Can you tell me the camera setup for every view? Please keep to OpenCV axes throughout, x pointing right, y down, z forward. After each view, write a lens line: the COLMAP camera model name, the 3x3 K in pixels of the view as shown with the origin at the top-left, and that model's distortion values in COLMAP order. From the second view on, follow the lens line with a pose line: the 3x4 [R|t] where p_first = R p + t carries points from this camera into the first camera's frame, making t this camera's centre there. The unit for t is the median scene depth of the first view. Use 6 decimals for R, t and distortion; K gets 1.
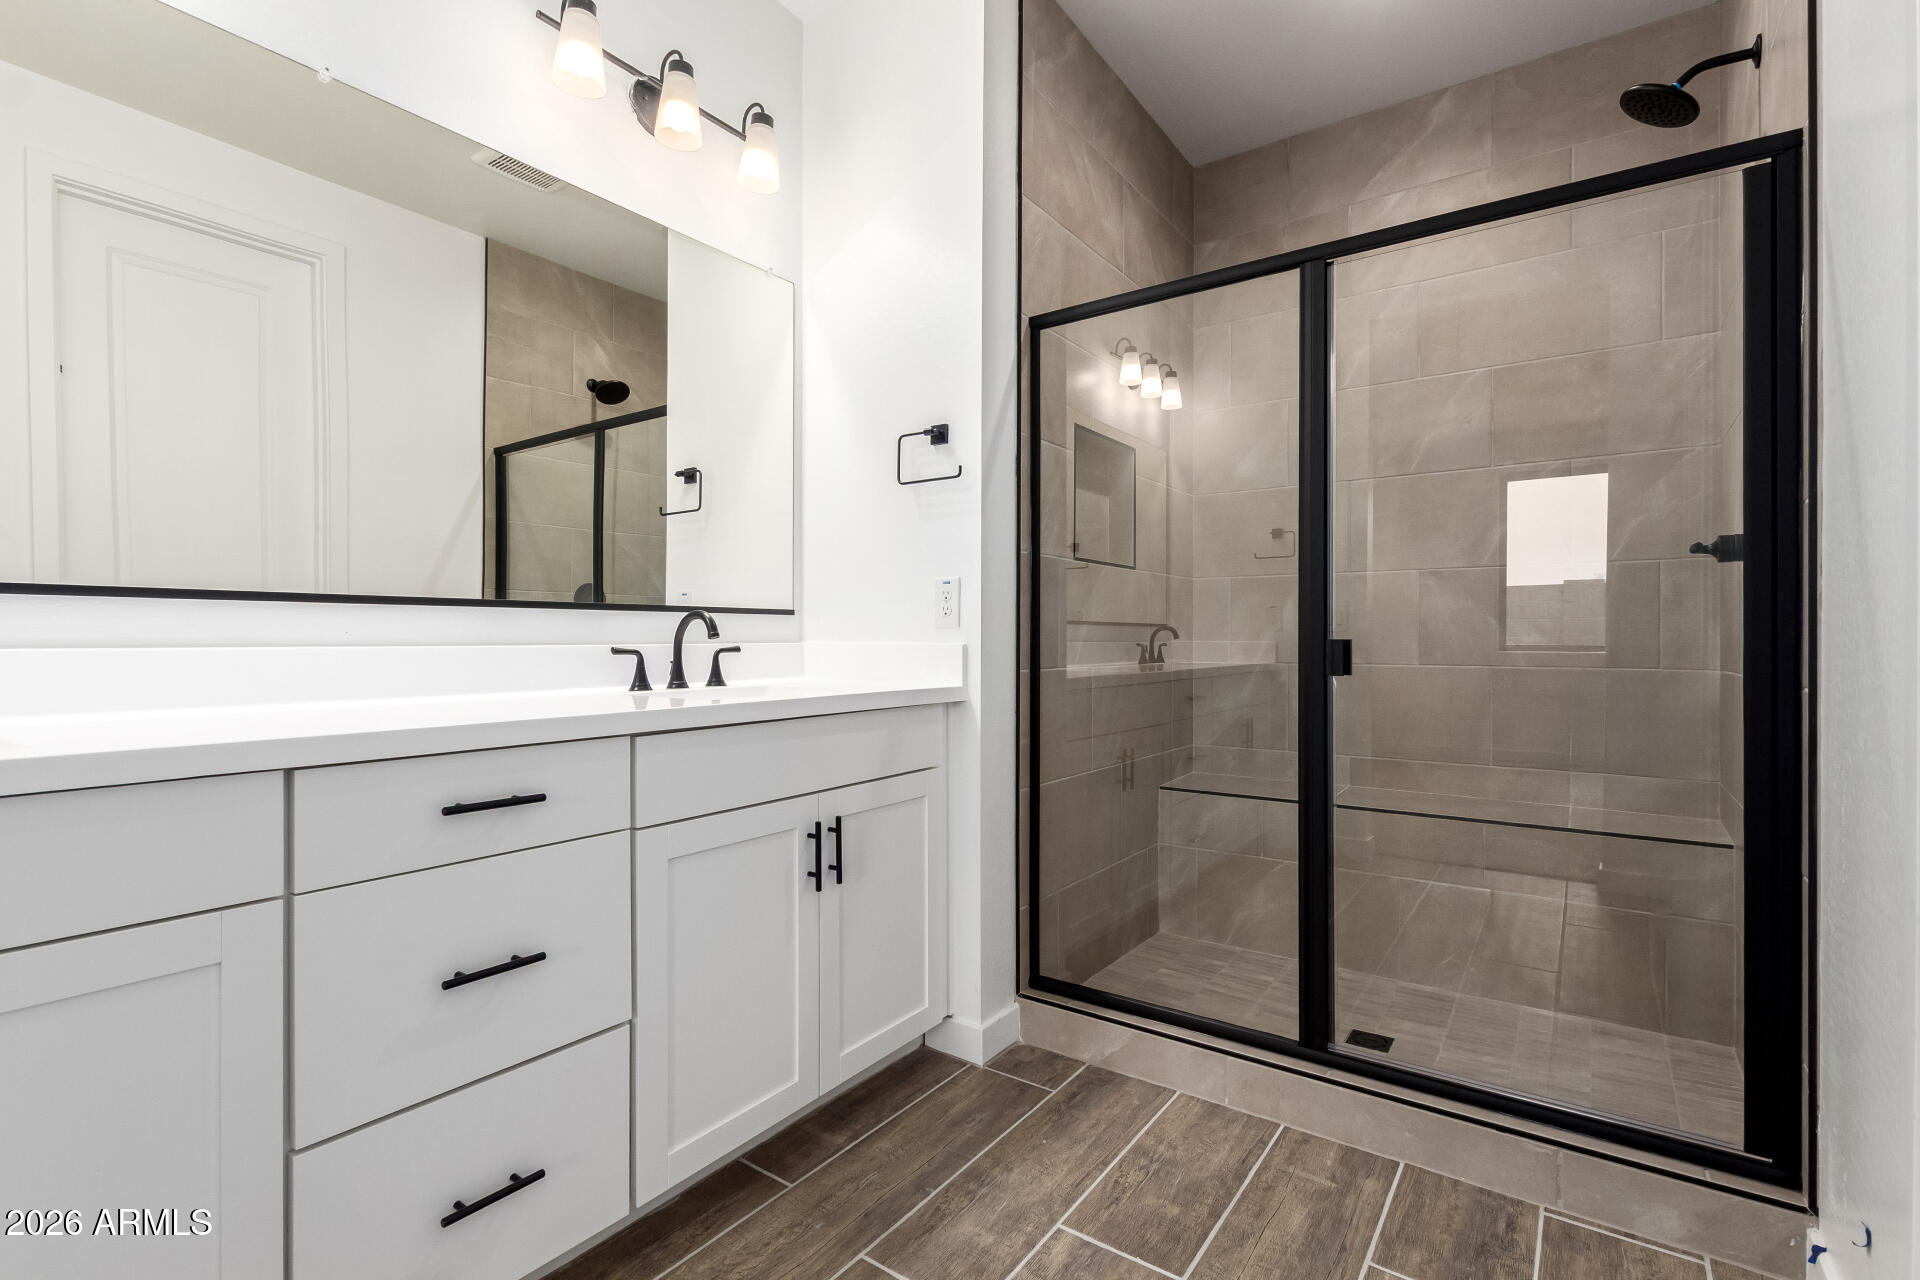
lens RADIAL K [[883.4, 0, 959.8], [0, 883.4, 638.6], [0, 0, 1]] dist [0.006190, -0.000476]
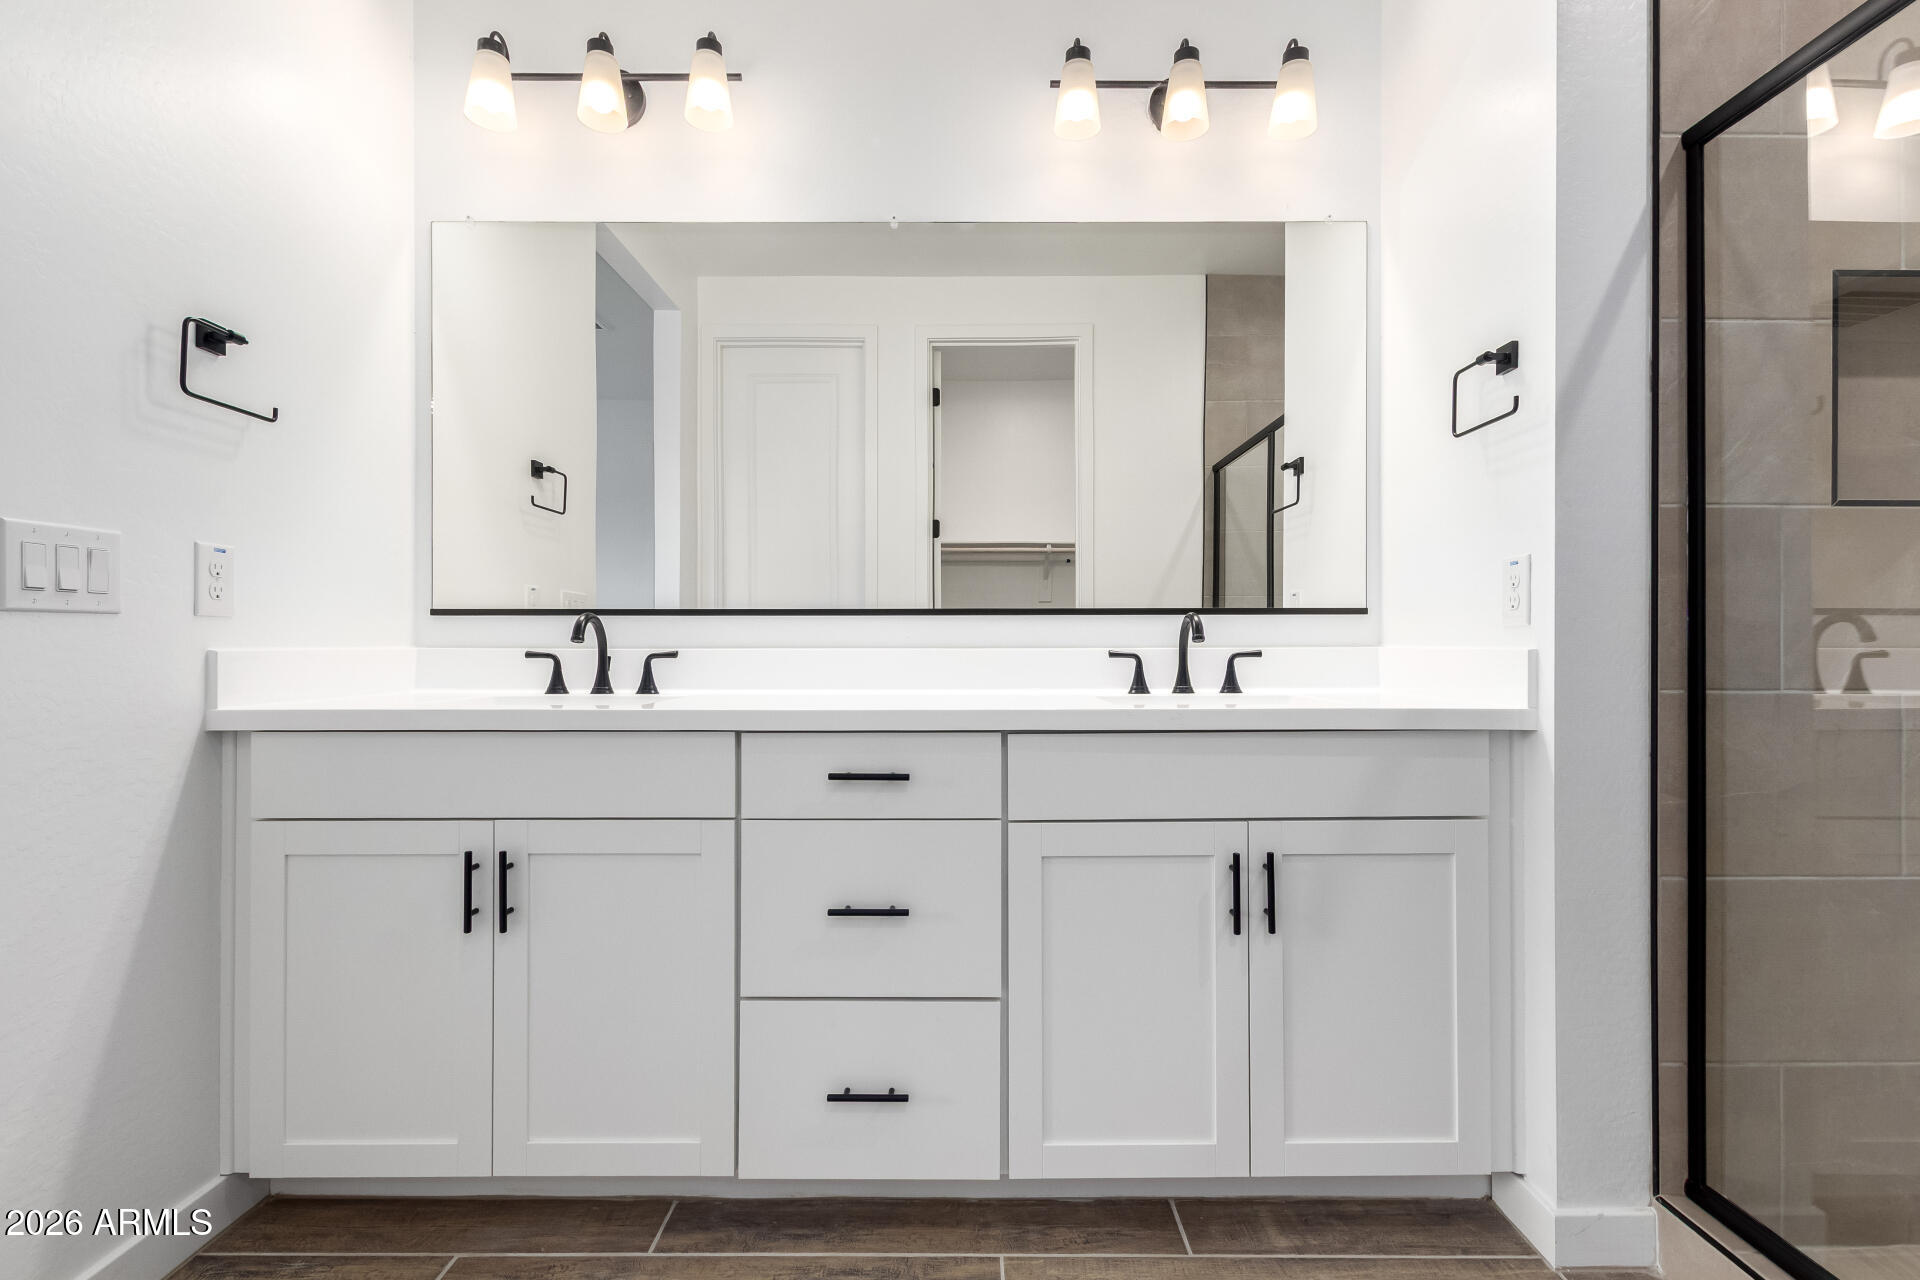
lens RADIAL K [[883.4, 0, 958.8], [0, 883.4, 637.5], [0, 0, 1]] dist [0.006190, -0.000476]
pose [[0.578546, -0.007022, -0.815619, 0.317589], [0.001560, 0.999971, -0.007503, 0.001857], [0.815648, 0.003068, 0.578540, 0.227232]]
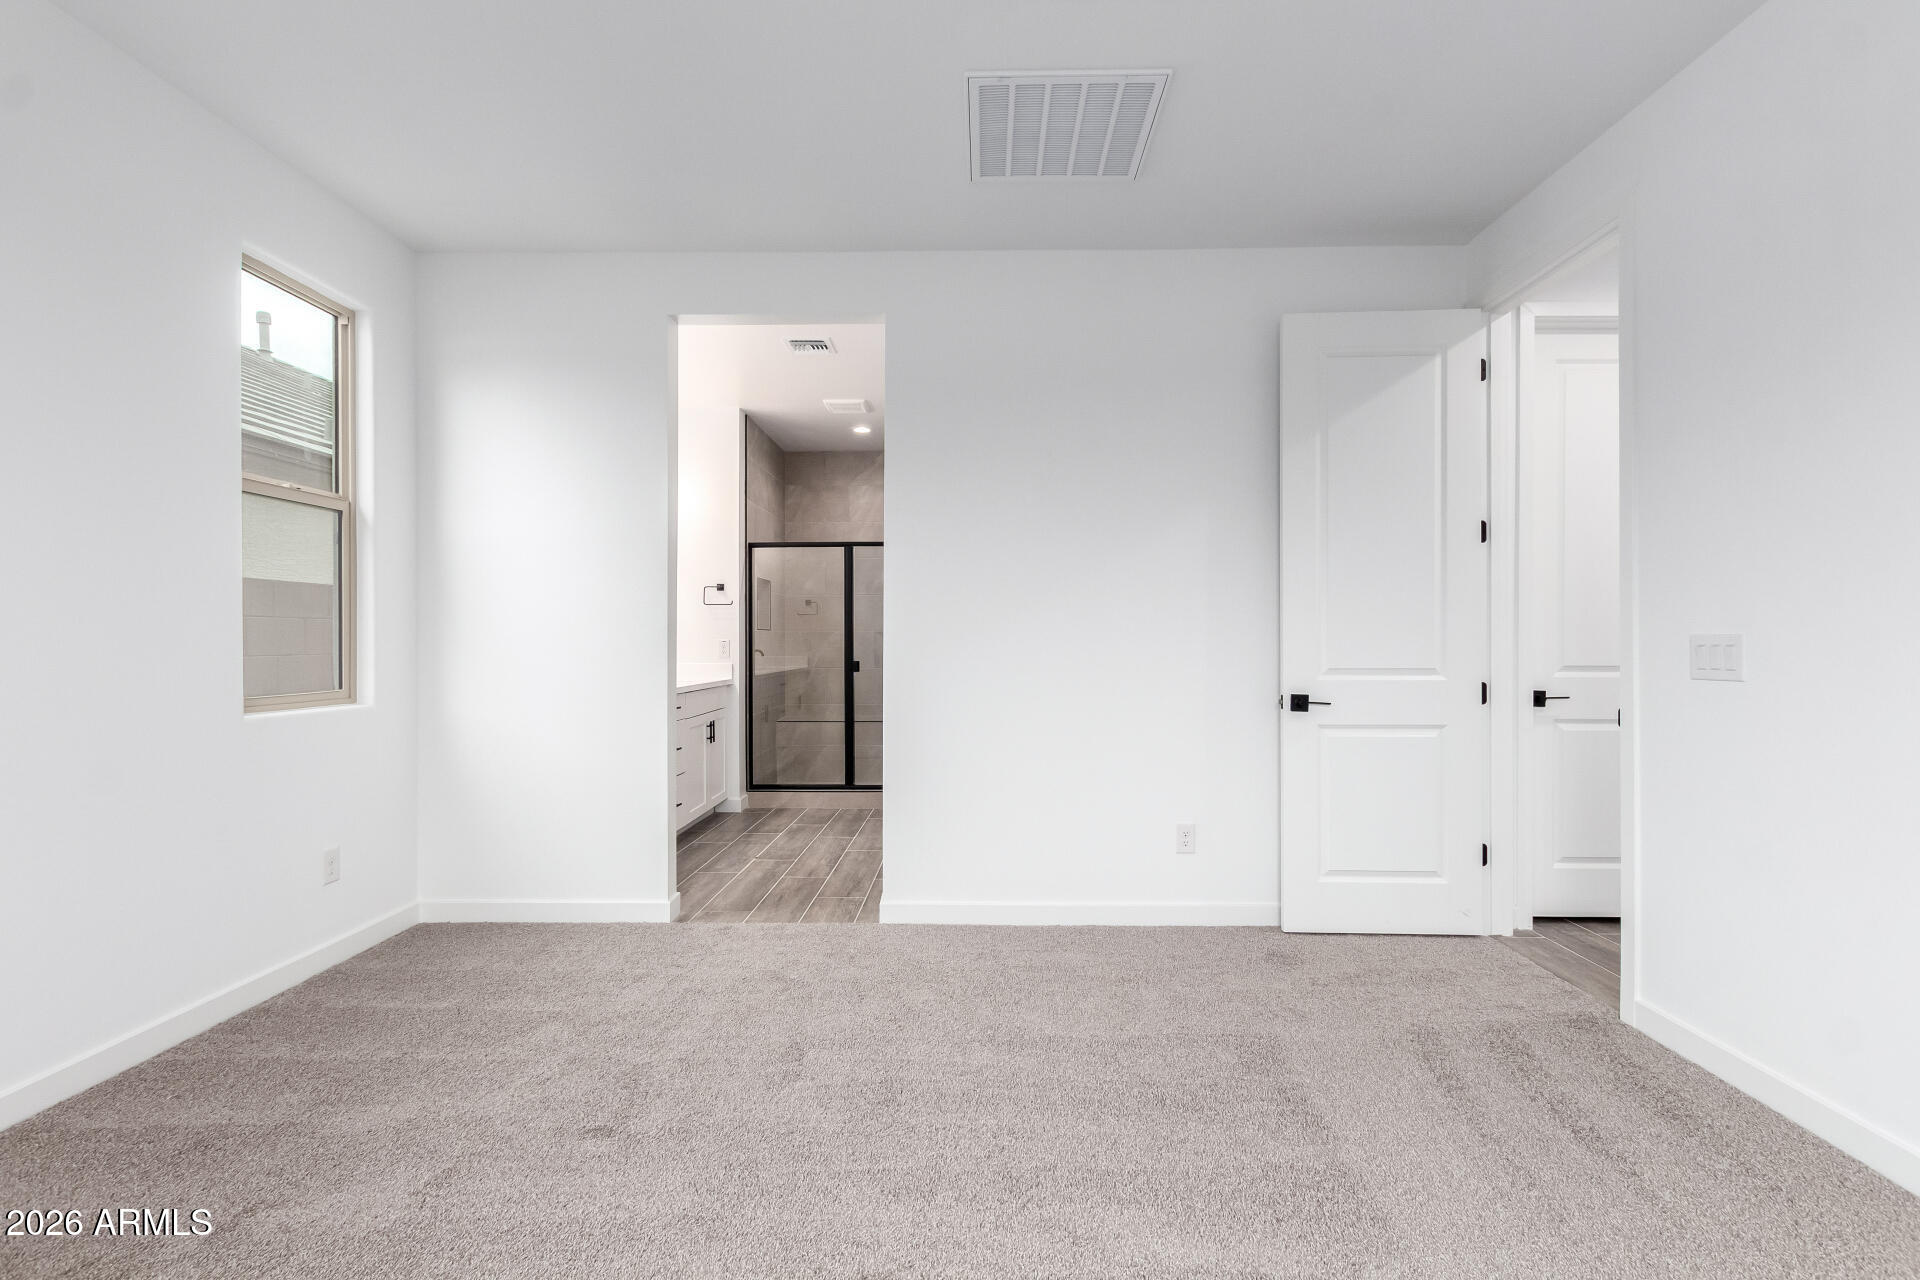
lens RADIAL K [[883.4, 0, 970.5], [0, 883.4, 636.7], [0, 0, 1]] dist [0.006190, -0.000476]
pose [[0.828955, -0.005070, 0.559292, -0.948450], [0.005421, 0.999985, 0.001030, -0.079803], [-0.559289, 0.002178, 0.828970, -1.769335]]
